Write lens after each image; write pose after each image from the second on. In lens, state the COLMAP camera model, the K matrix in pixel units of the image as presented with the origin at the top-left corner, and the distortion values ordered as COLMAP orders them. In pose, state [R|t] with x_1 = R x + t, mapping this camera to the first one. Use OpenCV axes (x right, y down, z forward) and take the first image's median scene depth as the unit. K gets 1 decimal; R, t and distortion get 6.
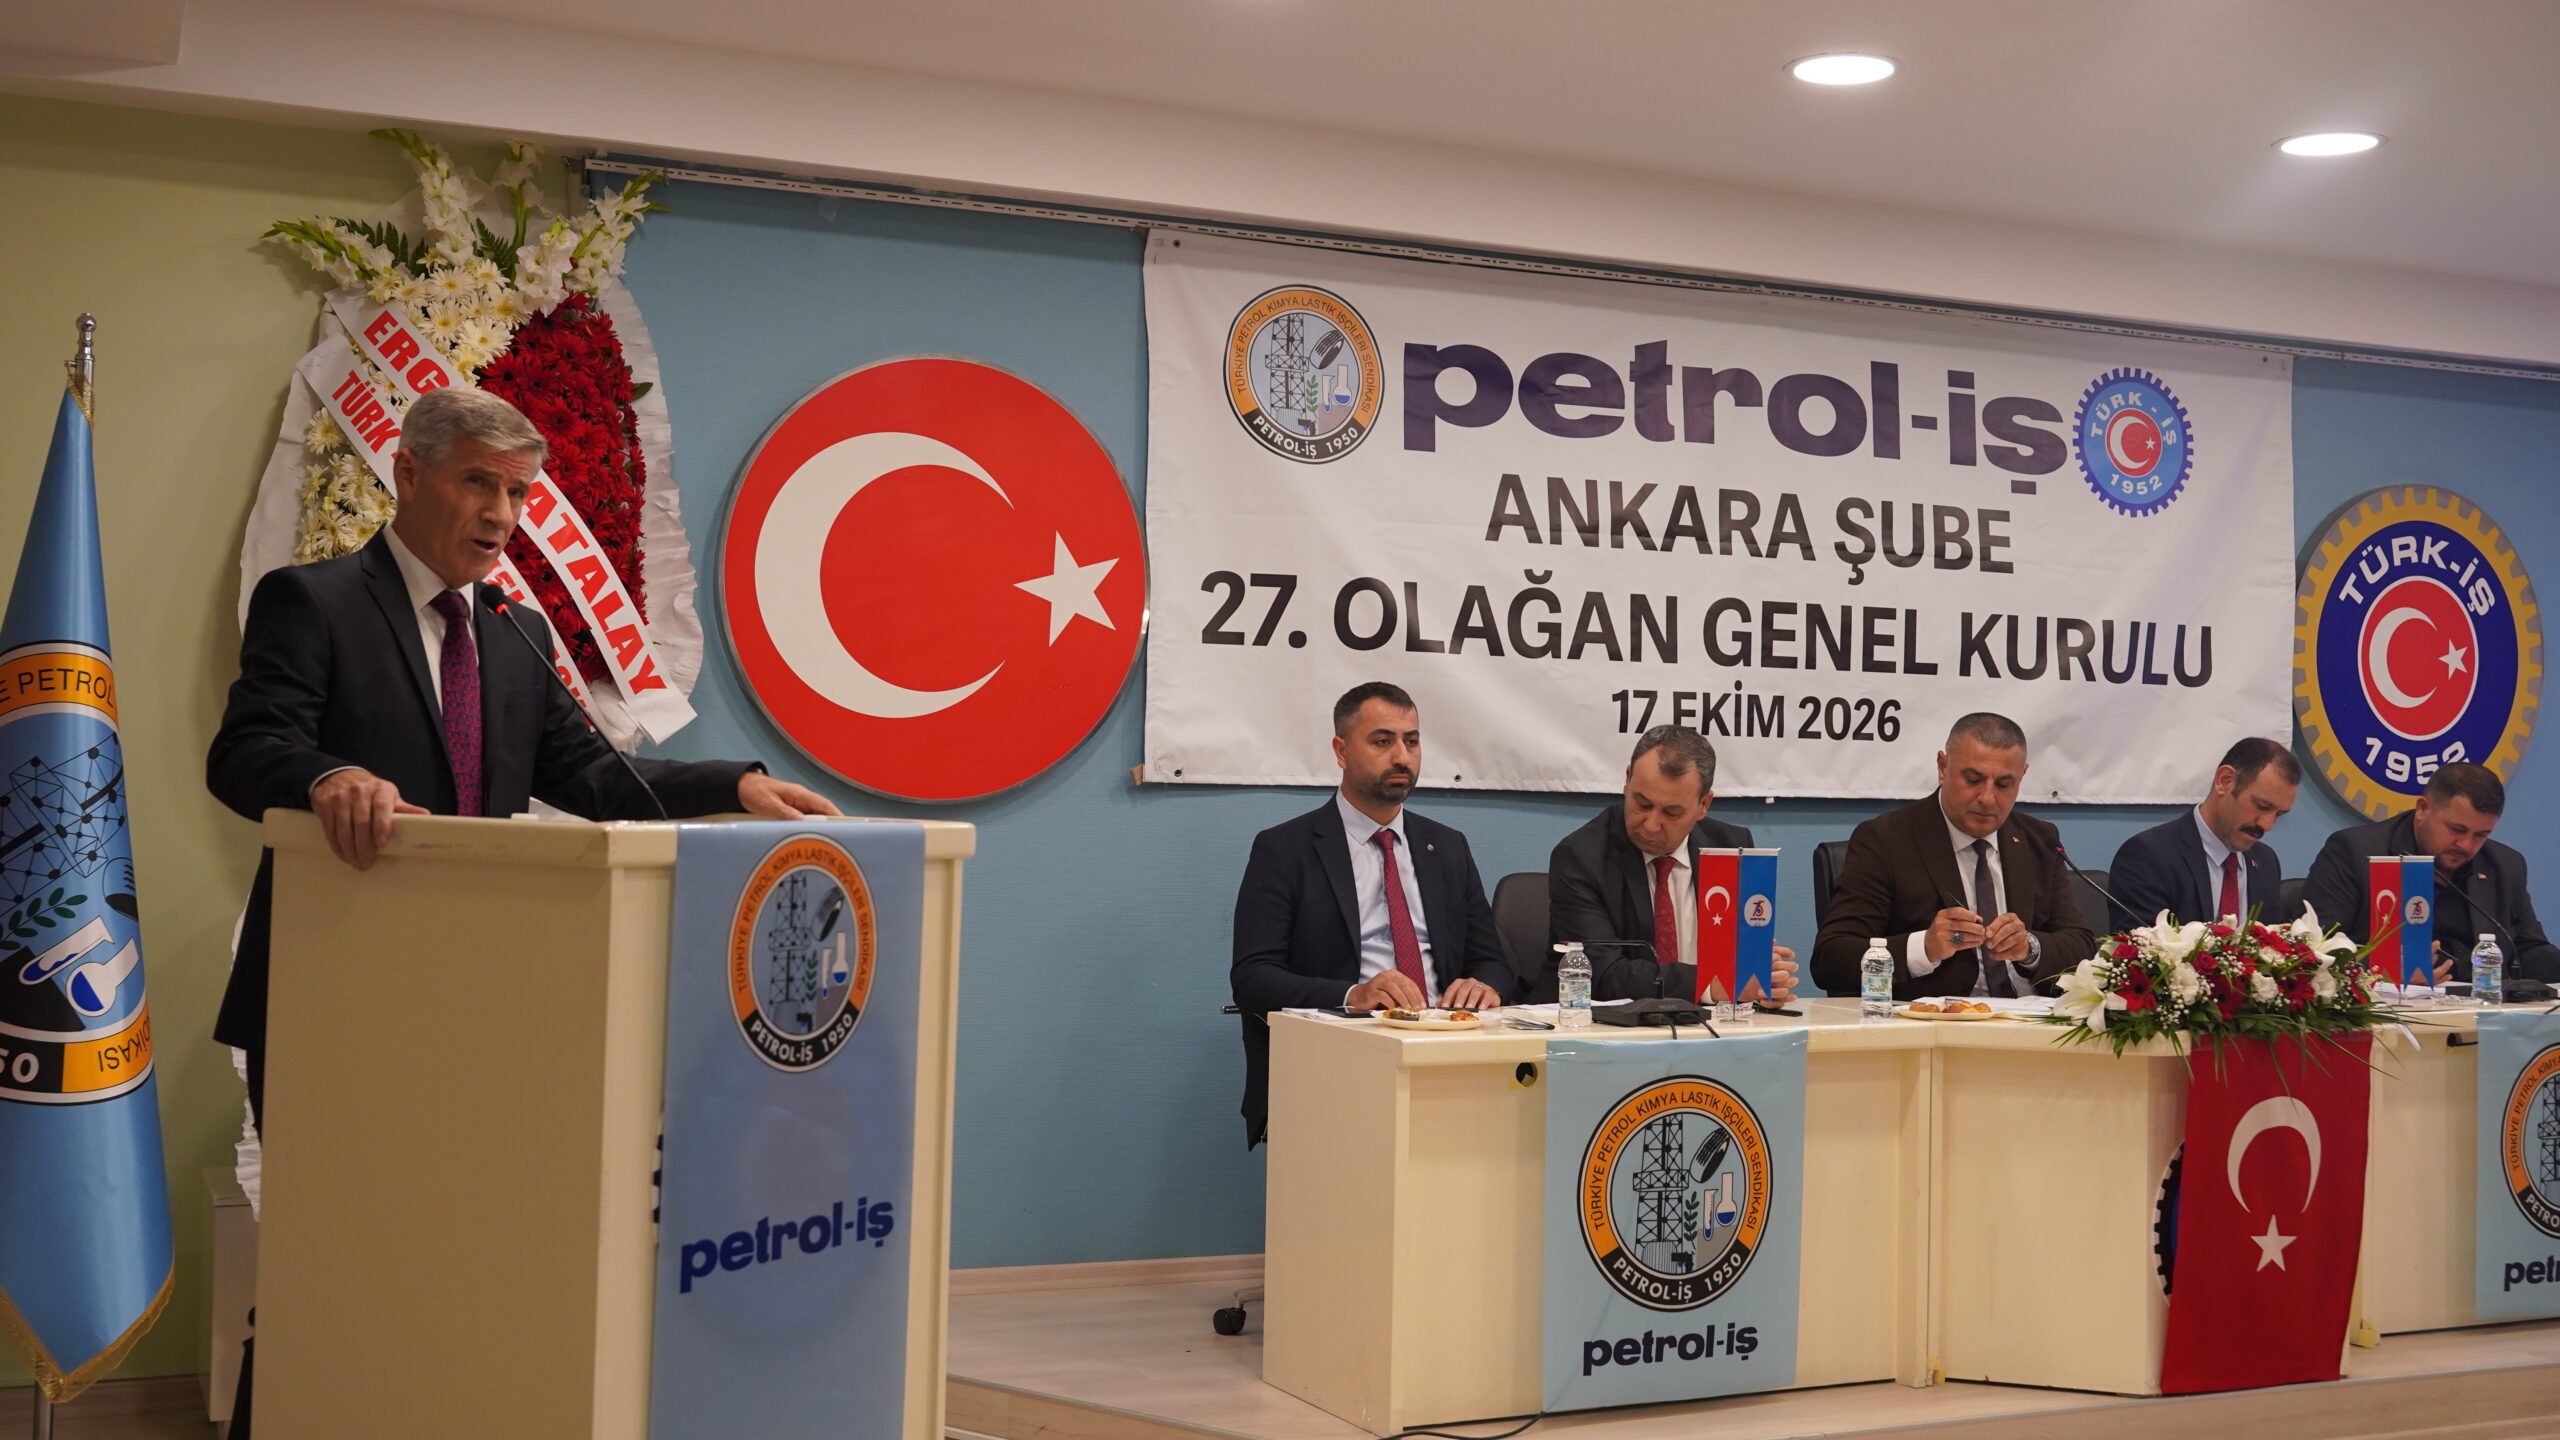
lens RADIAL K [[2774.3, 0, 1259.8], [0, 2774.3, 719.5], [0, 0, 1]] dist [0.000336, 0.000000]
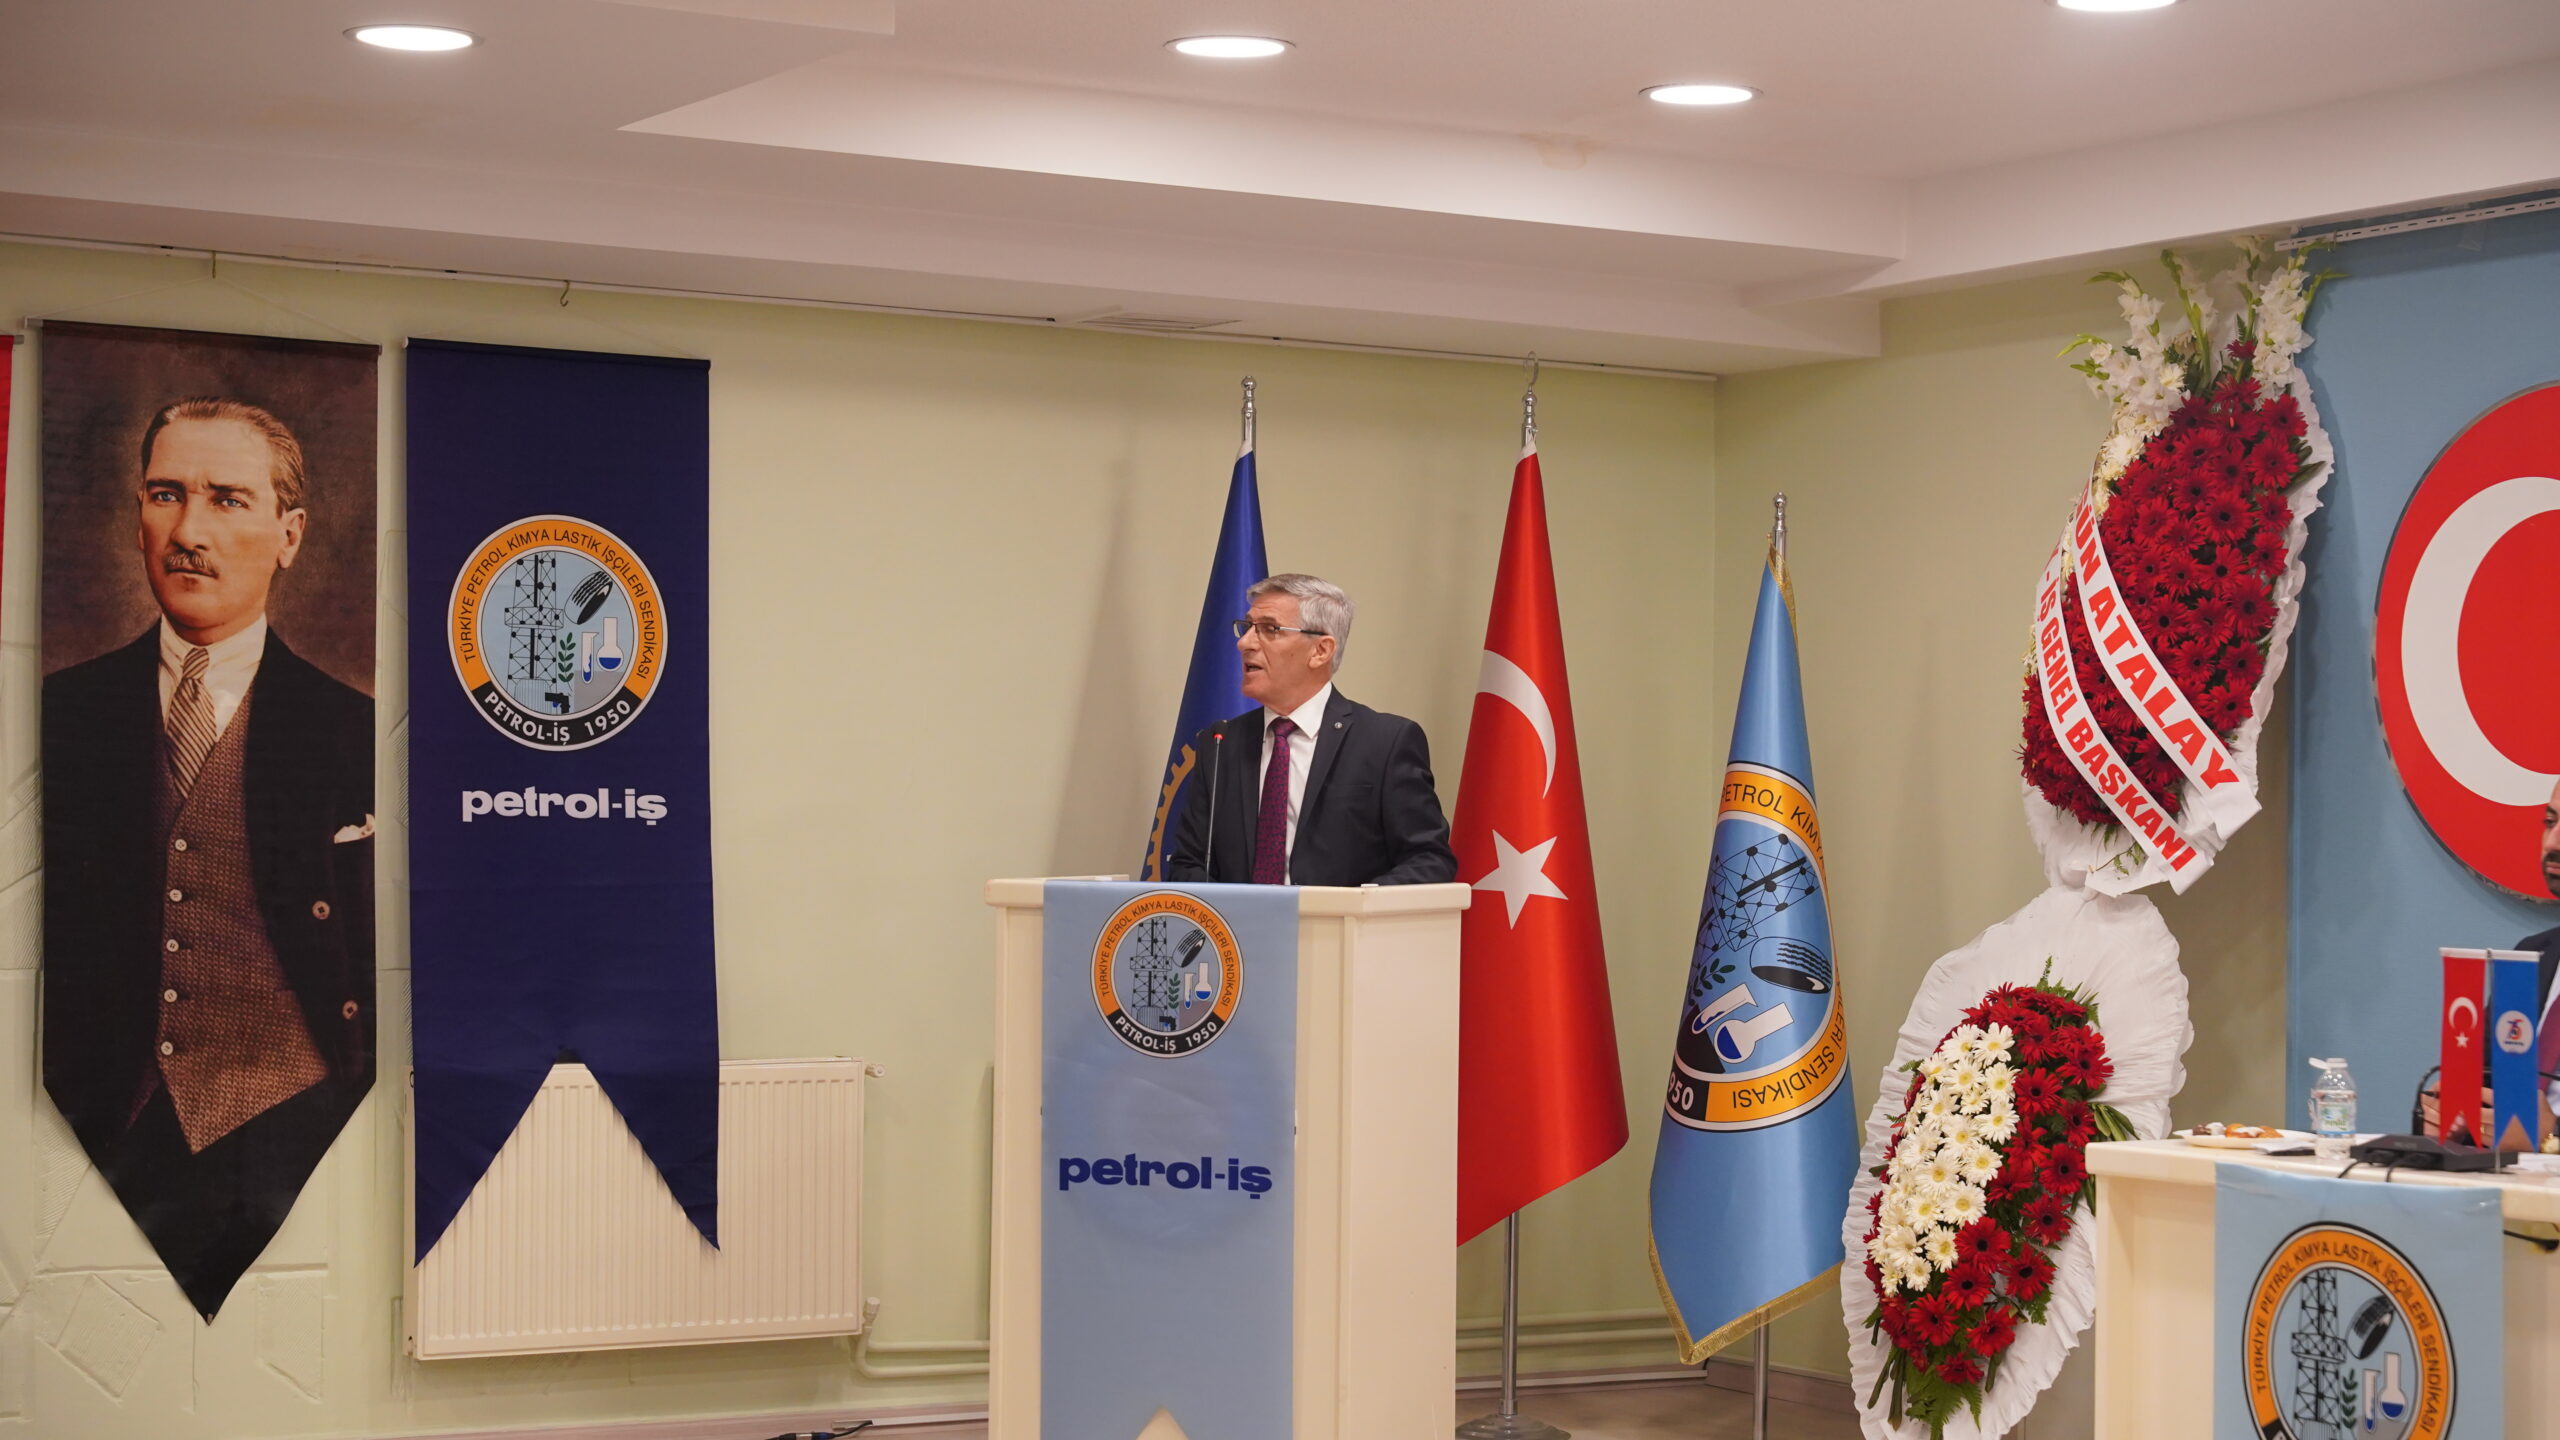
lens RADIAL K [[4260.6, 0, 1287.4], [0, 4260.6, 764.8], [0, 0, 1]] dist [0.003318, 0.000000]
pose [[0.111406, -0.033514, -0.993210, 1.149886], [0.005863, 0.999436, -0.033067, 0.028143], [0.993758, -0.002139, 0.111540, 0.466243]]
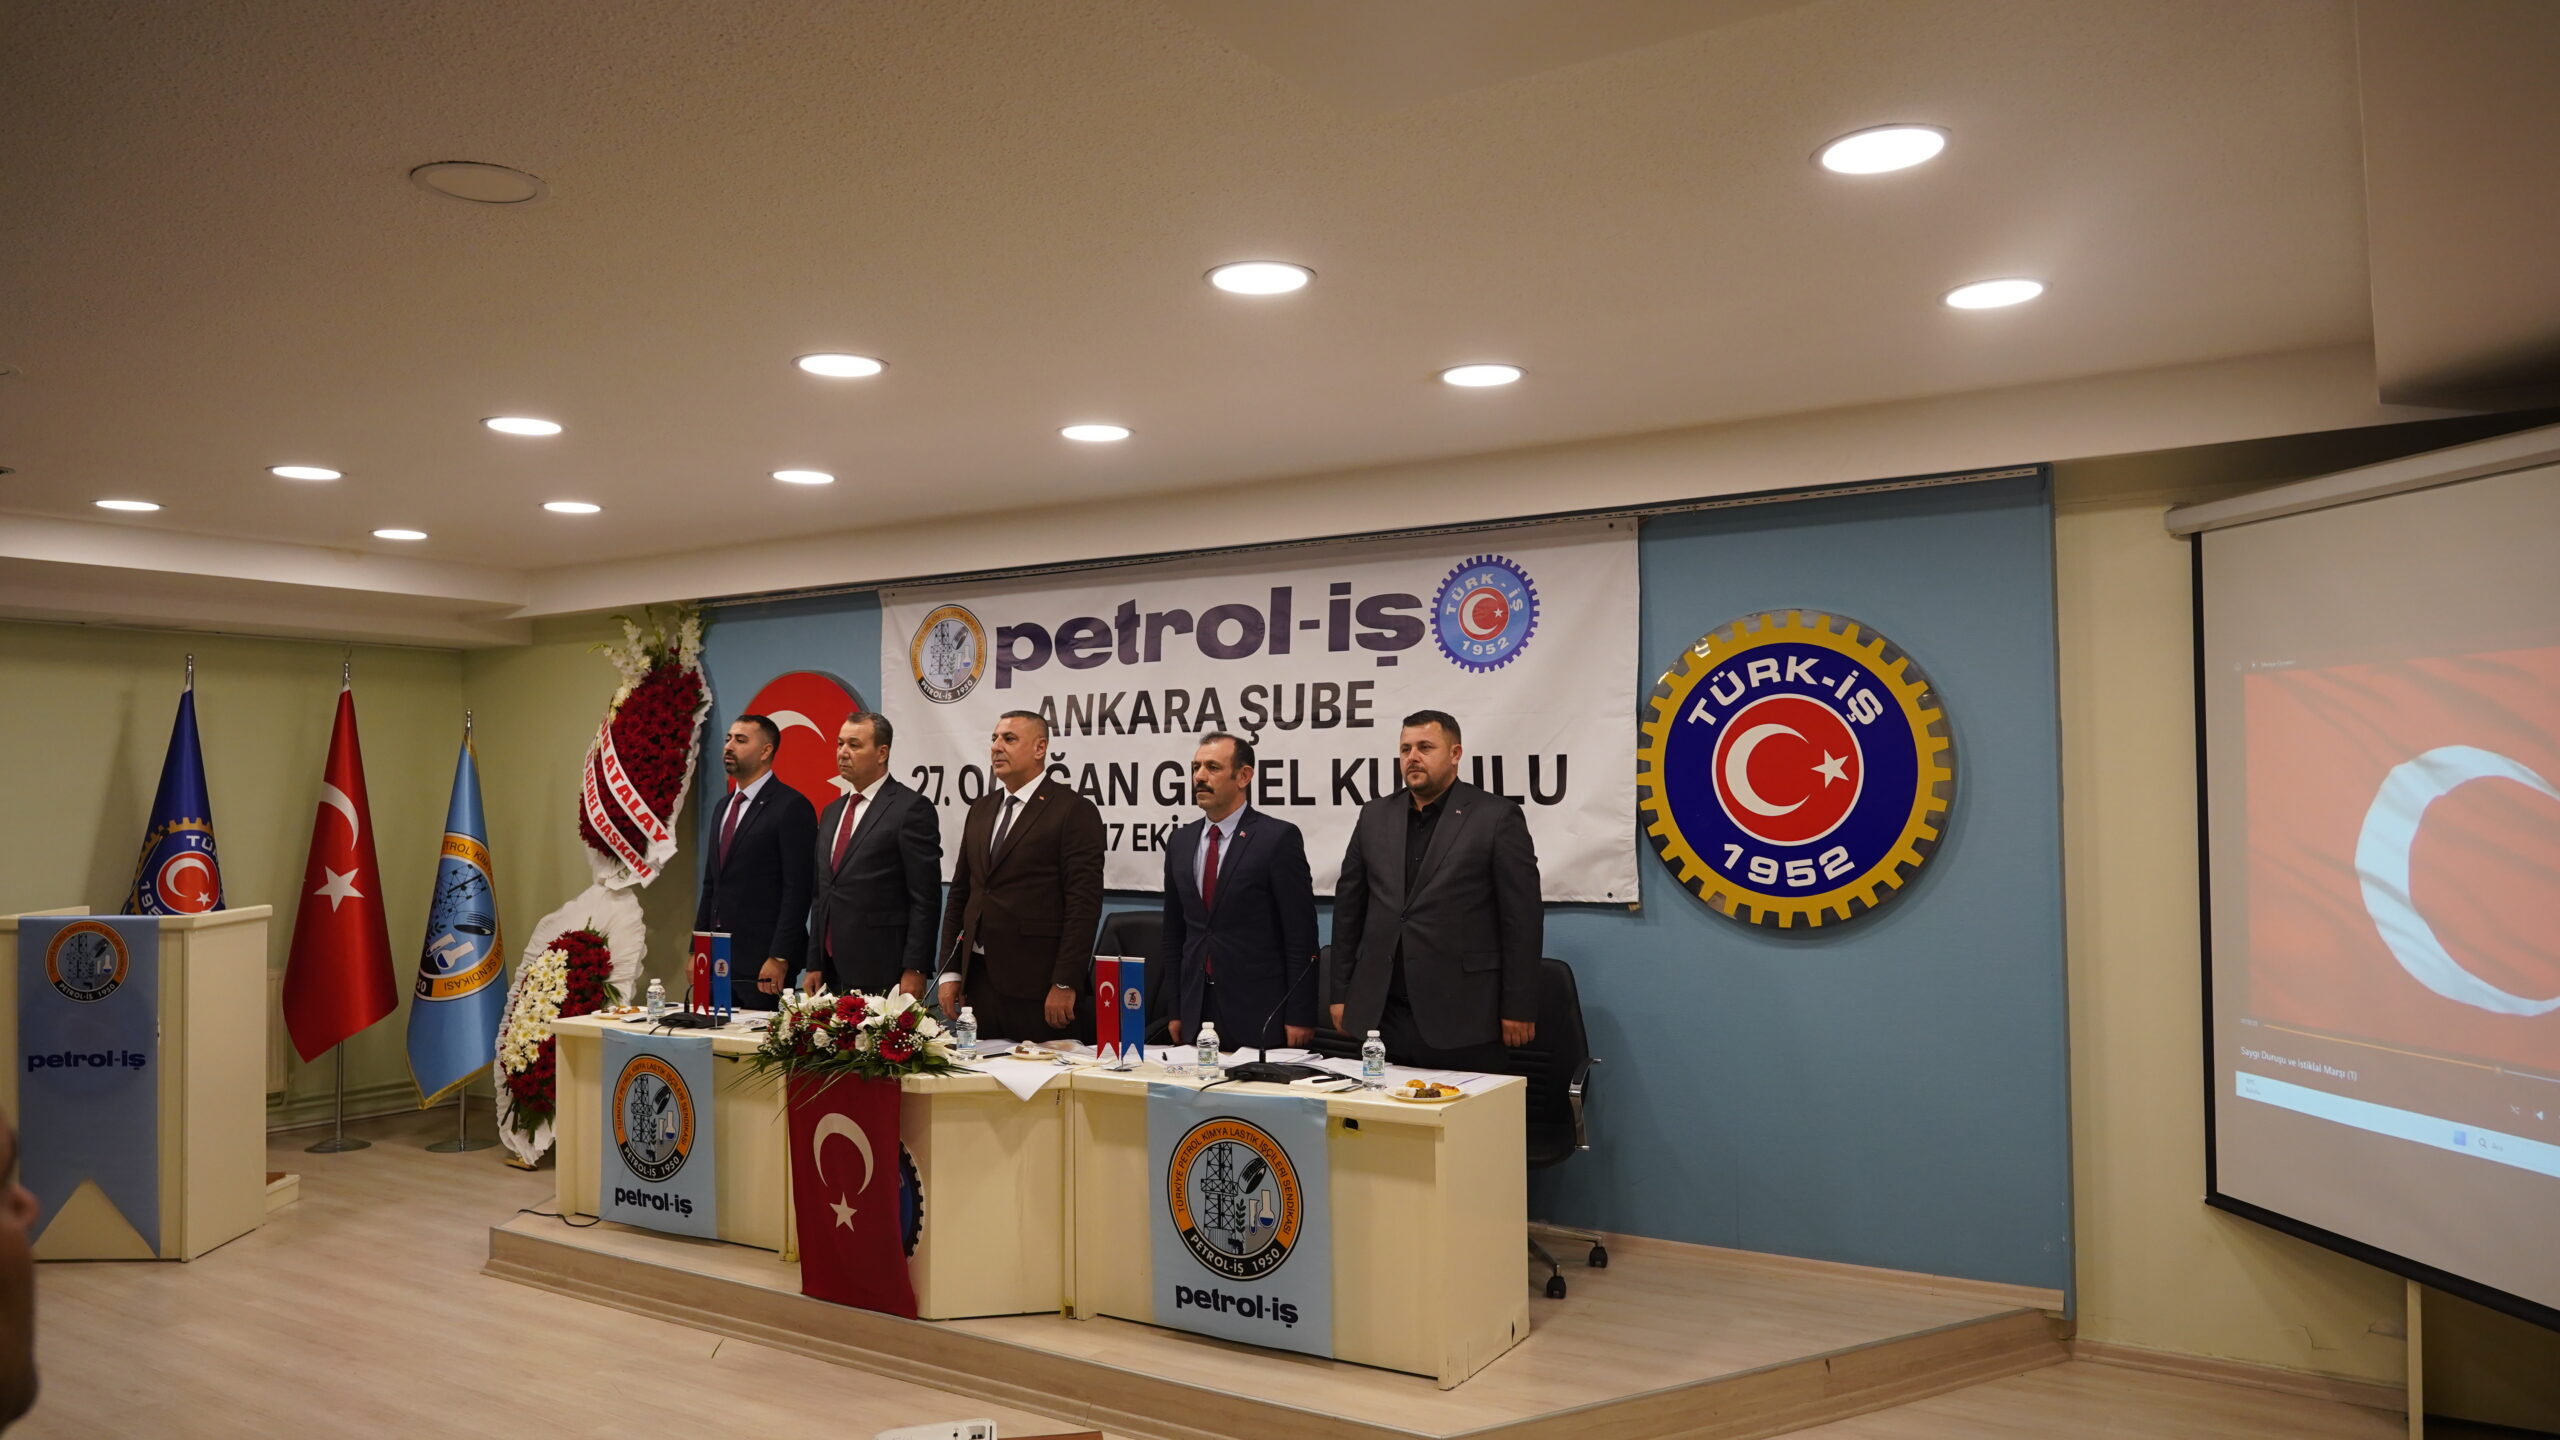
lens RADIAL K [[1708.7, 0, 1279.5], [0, 1708.7, 736.9], [0, 0, 1]] dist [-0.015352, -0.001306]
pose [[0.539172, -0.053007, -0.840526, 1.138861], [0.035298, 0.998563, -0.040330, -0.019591], [0.841456, -0.007924, 0.540268, 0.623084]]
